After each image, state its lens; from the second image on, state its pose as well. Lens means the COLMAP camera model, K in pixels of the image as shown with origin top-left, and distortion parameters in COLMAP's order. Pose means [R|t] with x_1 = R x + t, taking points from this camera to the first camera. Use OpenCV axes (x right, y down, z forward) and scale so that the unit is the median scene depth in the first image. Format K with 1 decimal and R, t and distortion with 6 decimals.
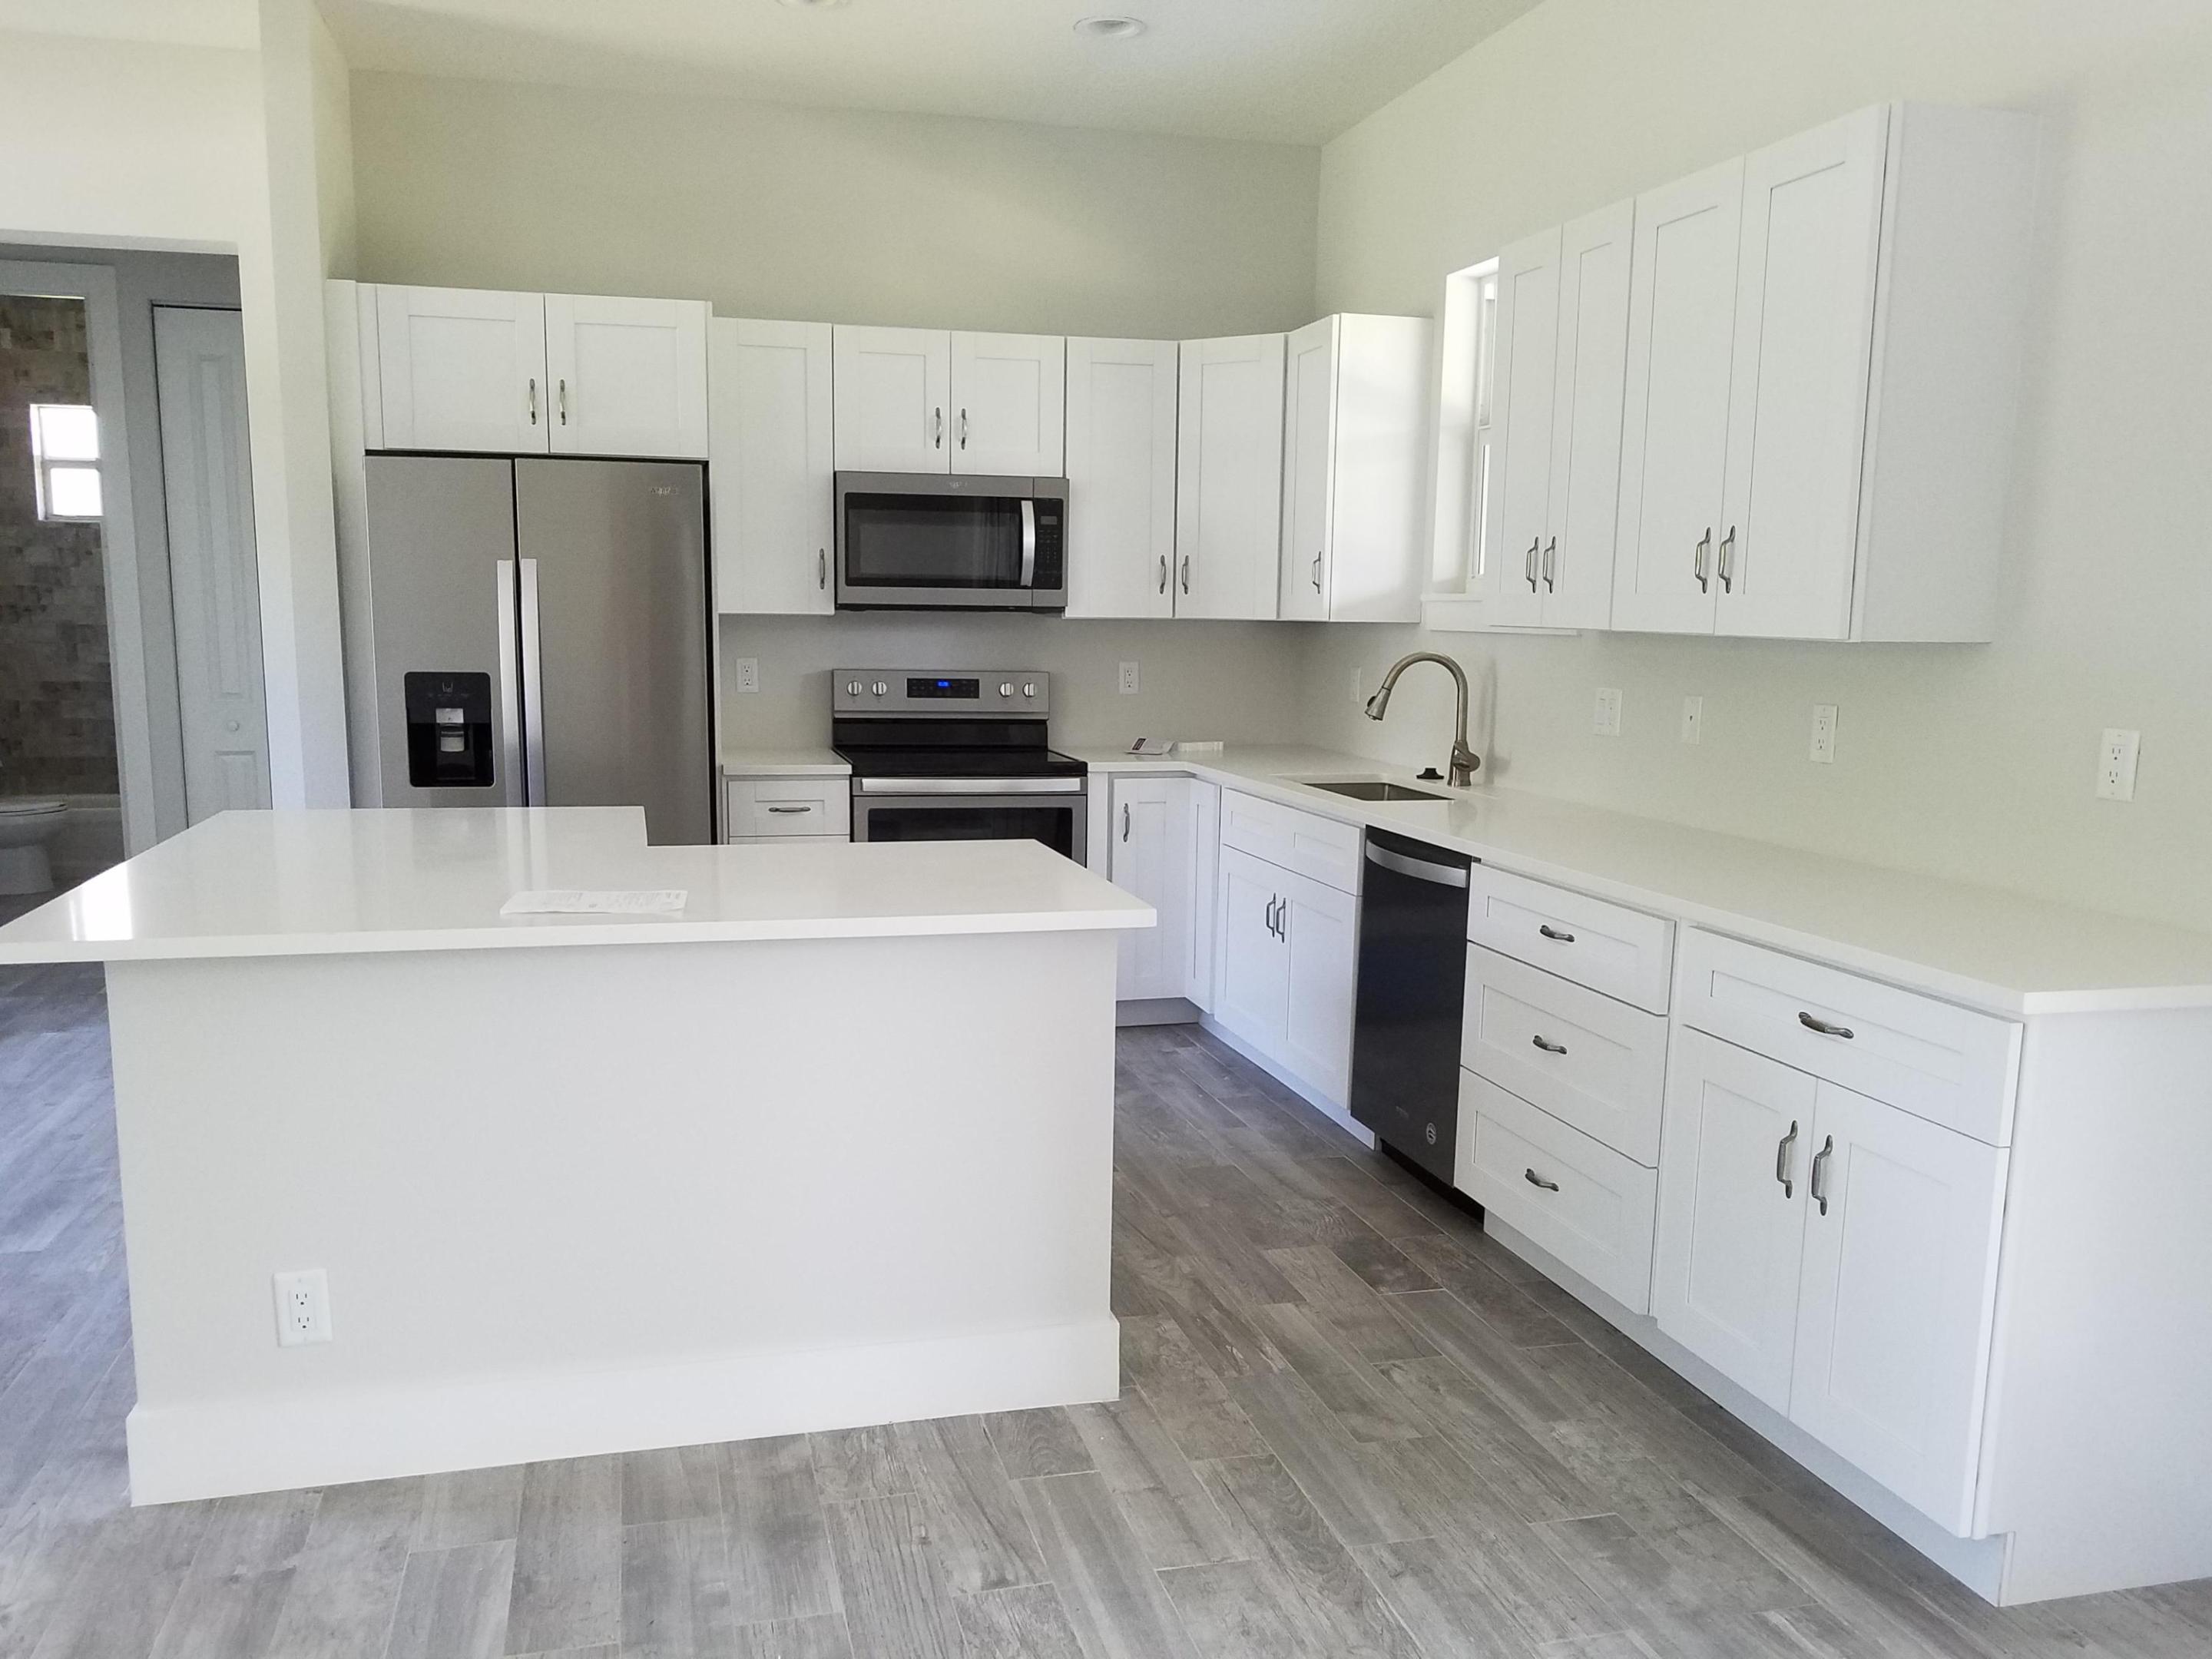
lens RADIAL K [[1738.9, 0, 1074.8], [0, 1738.9, 908.9], [0, 0, 1]] dist [0.017294, -0.032000]
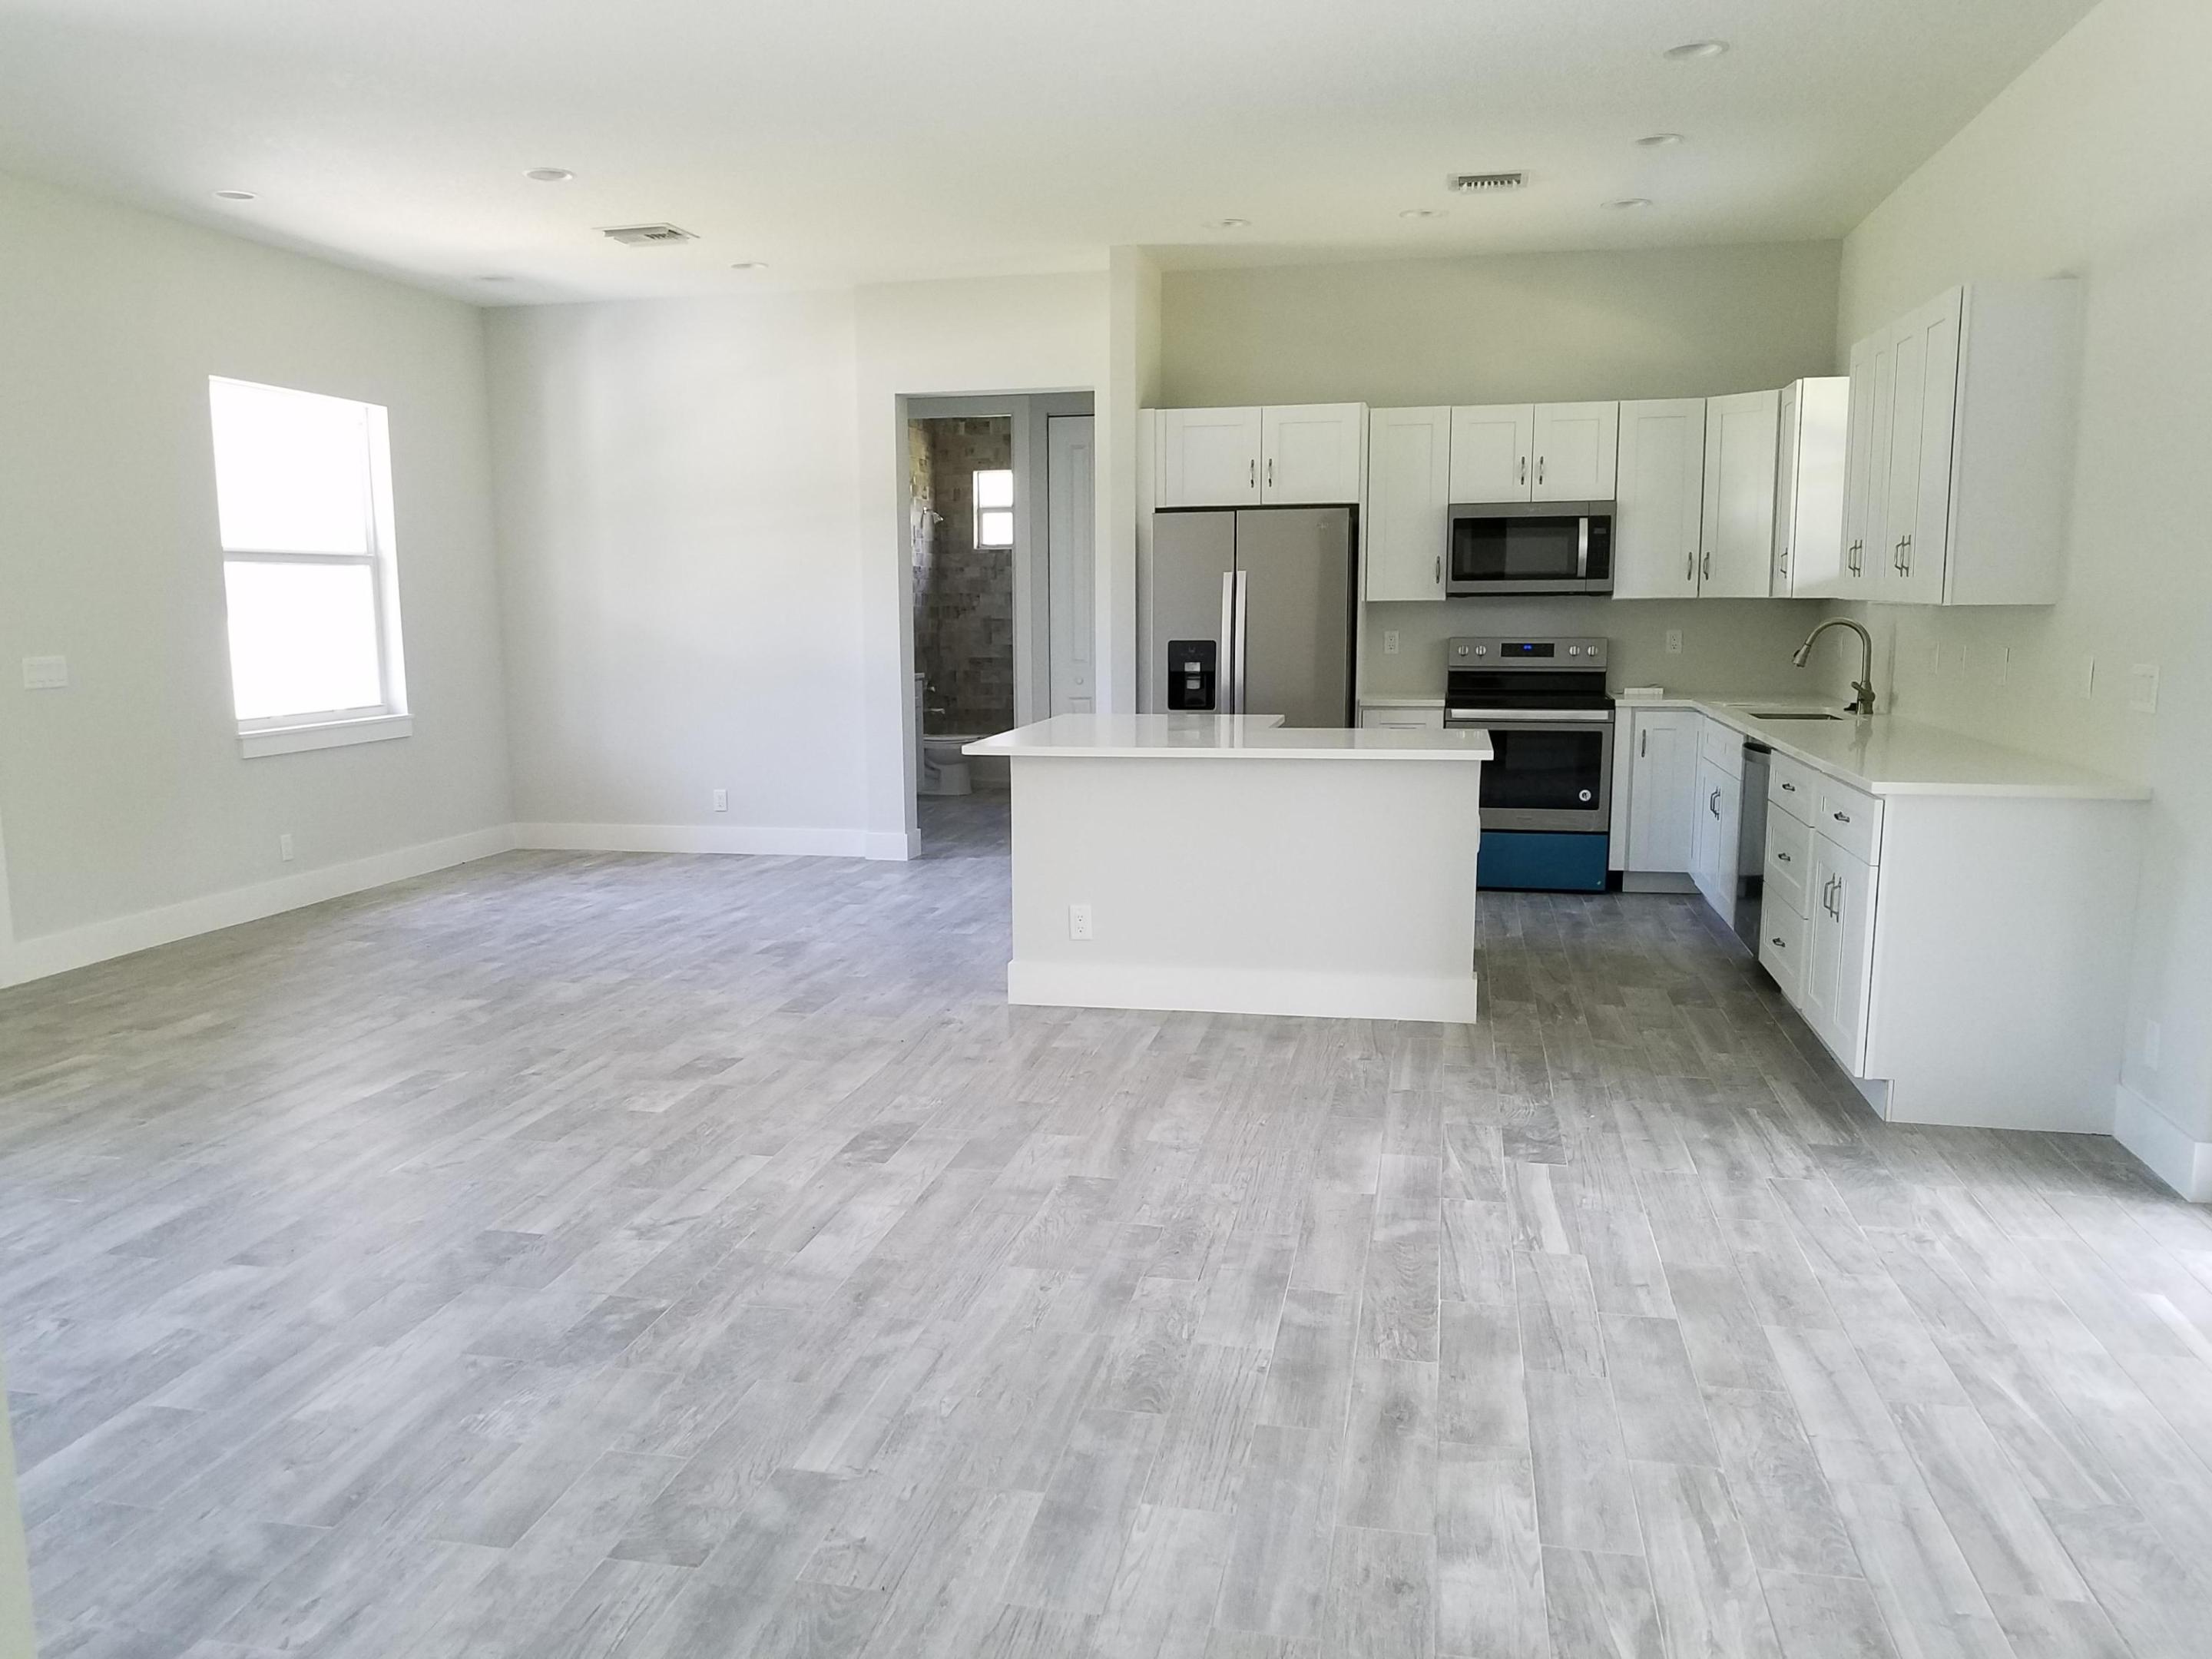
lens RADIAL K [[1721.3, 0, 1055.3], [0, 1721.3, 902.1], [0, 0, 1]] dist [0.010840, -0.011124]
pose [[0.890391, 0.057213, -0.451587, 0.270322], [-0.055388, 0.998316, 0.017272, 0.089139], [0.451815, 0.009634, 0.892060, -0.506066]]
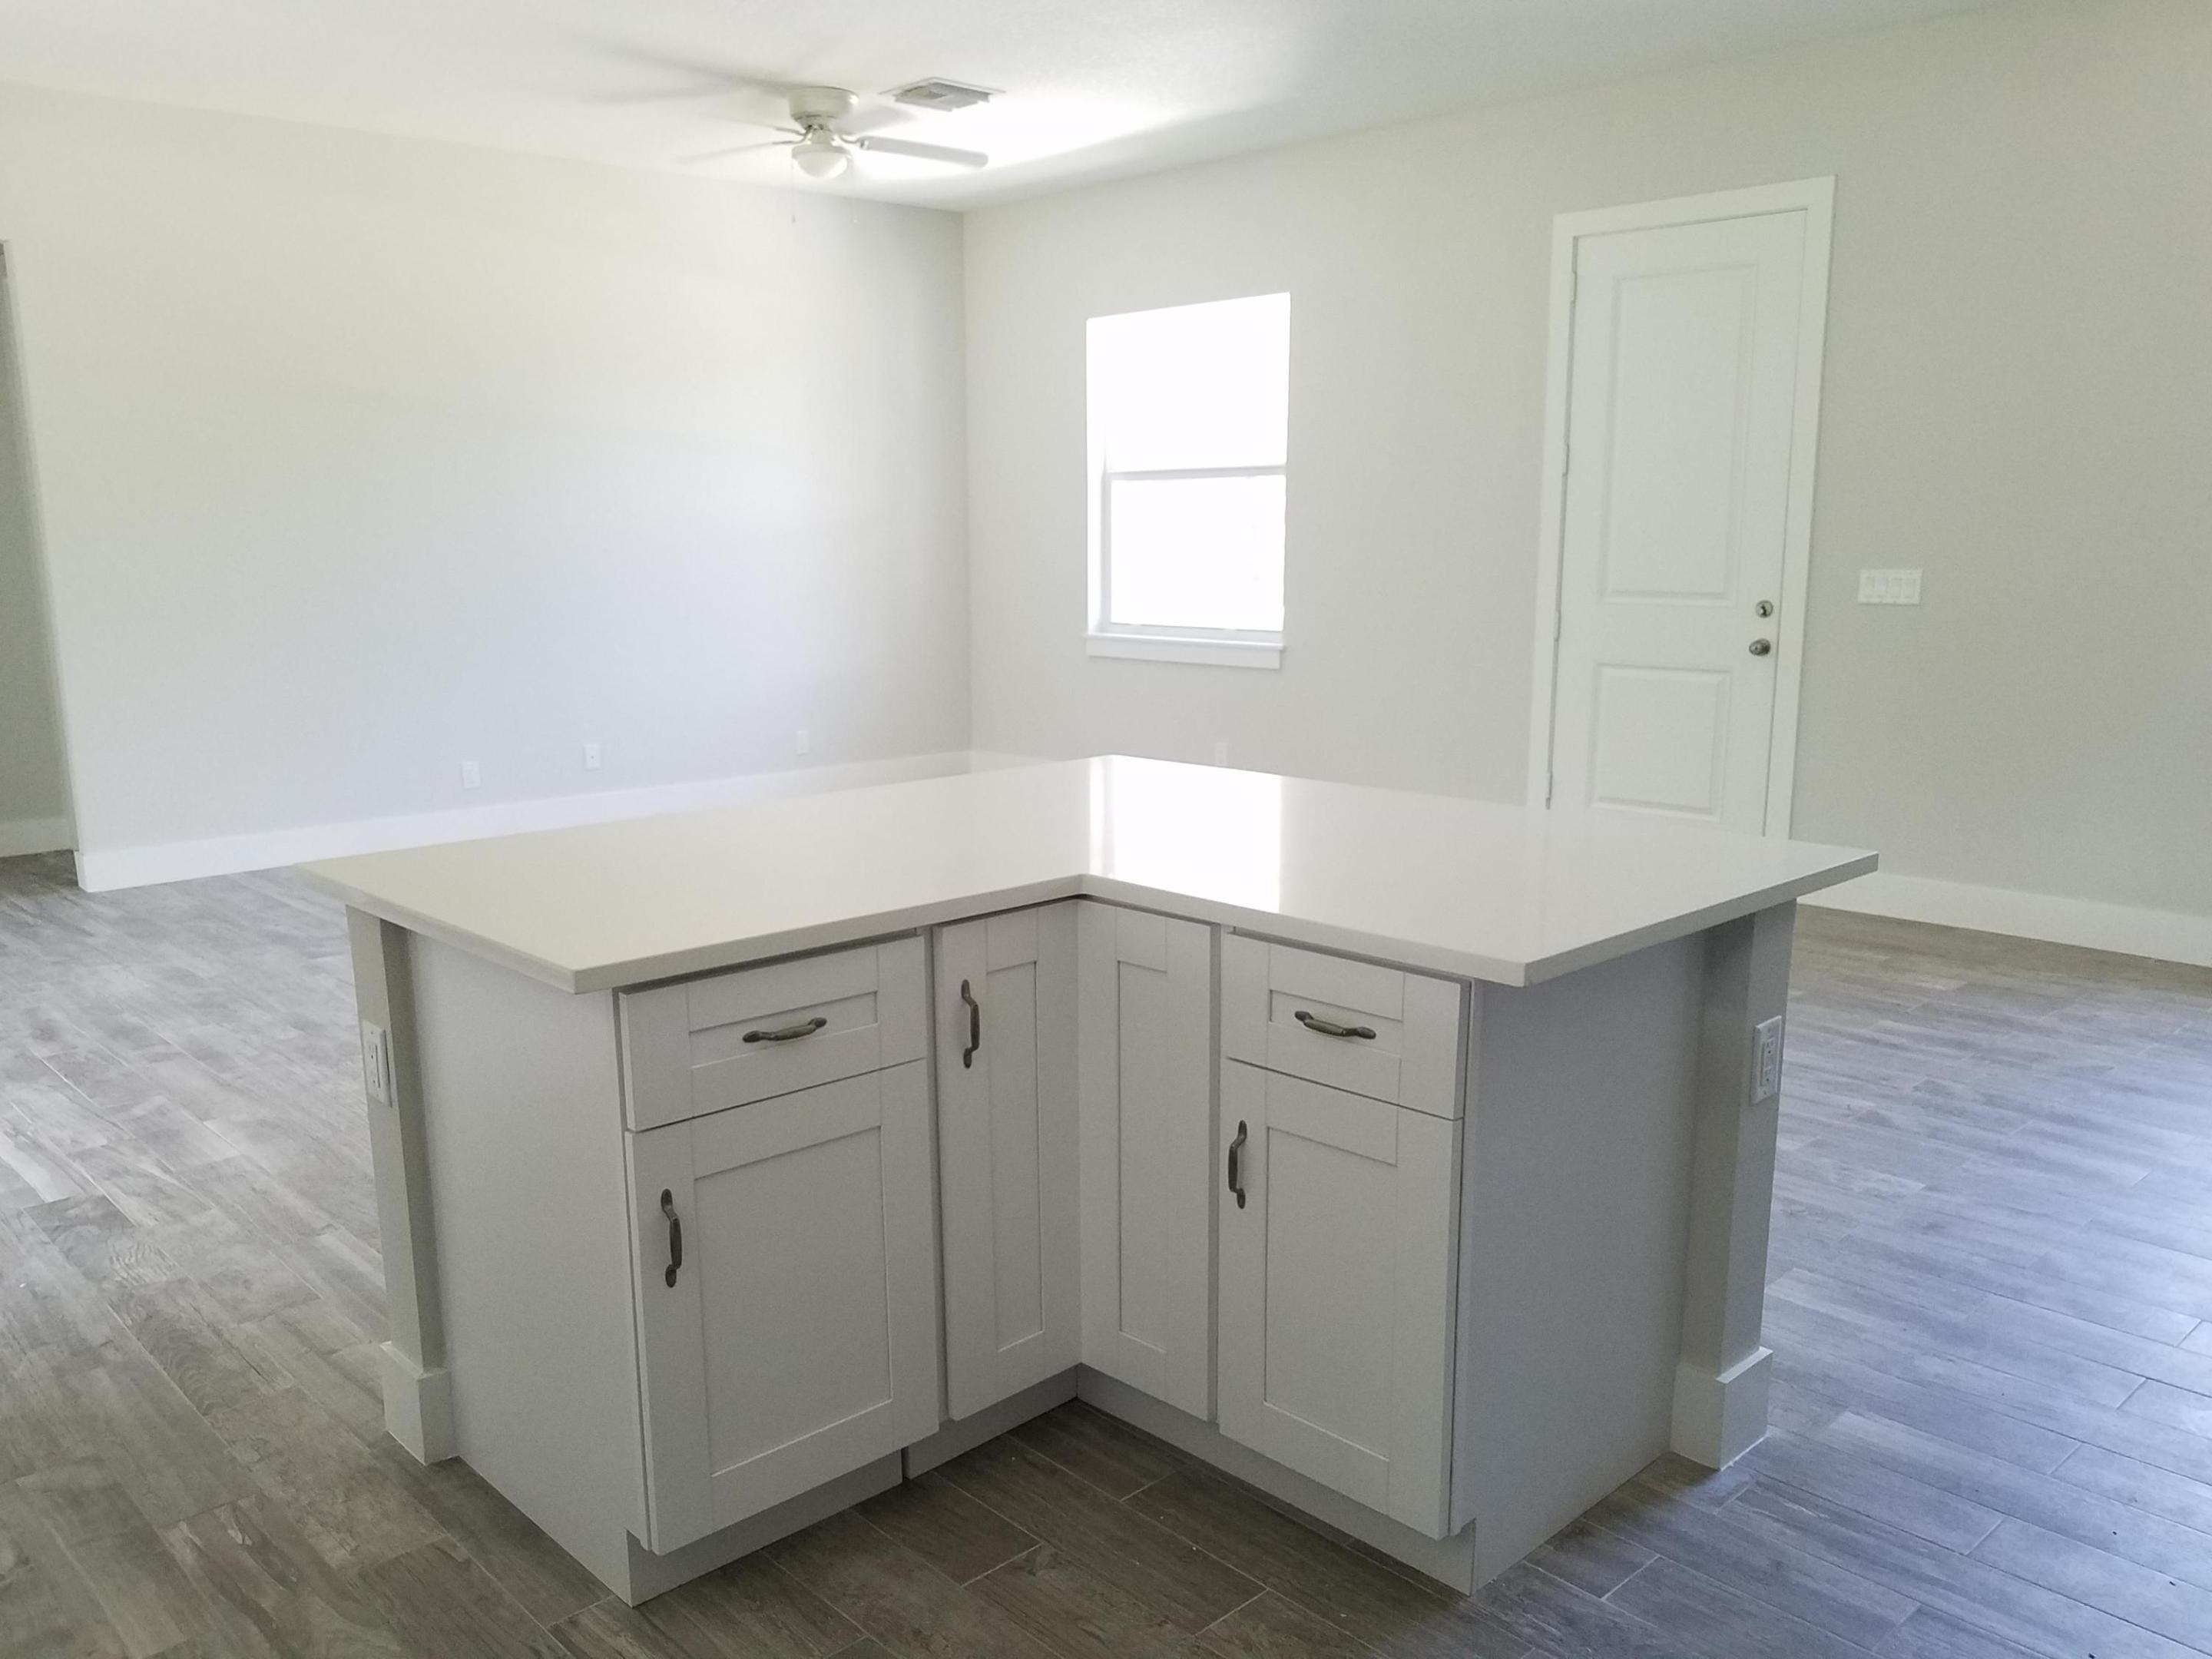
lens RADIAL K [[1768.7, 0, 1106.0], [0, 1768.7, 829.5], [0, 0, 1]] dist [-0.007996, -0.007444]
pose [[-0.872760, 0.078497, -0.481796, 0.069791], [-0.086679, 0.946382, 0.311205, -0.196578], [0.480392, 0.313369, -0.819160, 1.105851]]
